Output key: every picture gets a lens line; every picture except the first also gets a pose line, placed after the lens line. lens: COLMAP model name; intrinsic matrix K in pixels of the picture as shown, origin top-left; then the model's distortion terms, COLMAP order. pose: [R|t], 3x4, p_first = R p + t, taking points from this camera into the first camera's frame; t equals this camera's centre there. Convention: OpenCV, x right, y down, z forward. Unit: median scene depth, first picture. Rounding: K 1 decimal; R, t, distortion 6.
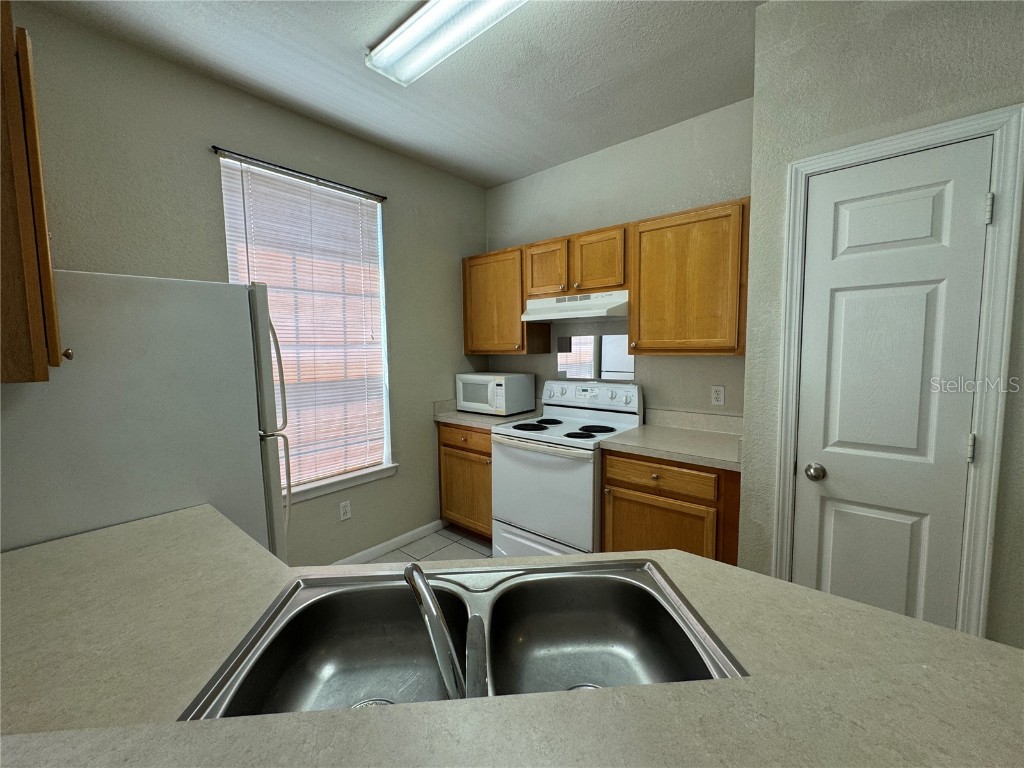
lens RADIAL K [[409.9, 0, 512.0], [0, 409.9, 384.0], [0, 0, 1]] dist [-0.003243, 0.000251]
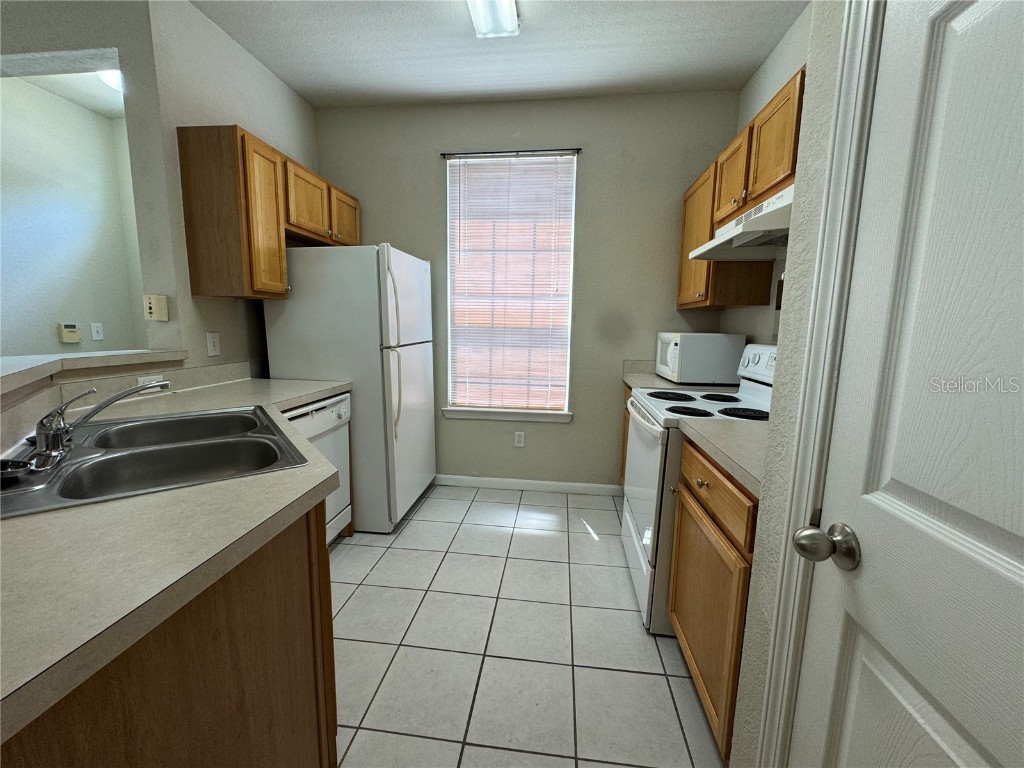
lens RADIAL K [[409.9, 0, 512.0], [0, 409.9, 384.0], [0, 0, 1]] dist [-0.003243, 0.000251]
pose [[0.553039, 0.141920, -0.820979, 0.529800], [-0.100858, 0.989543, 0.103117, 0.033004], [0.827028, 0.025775, 0.561569, 0.320097]]
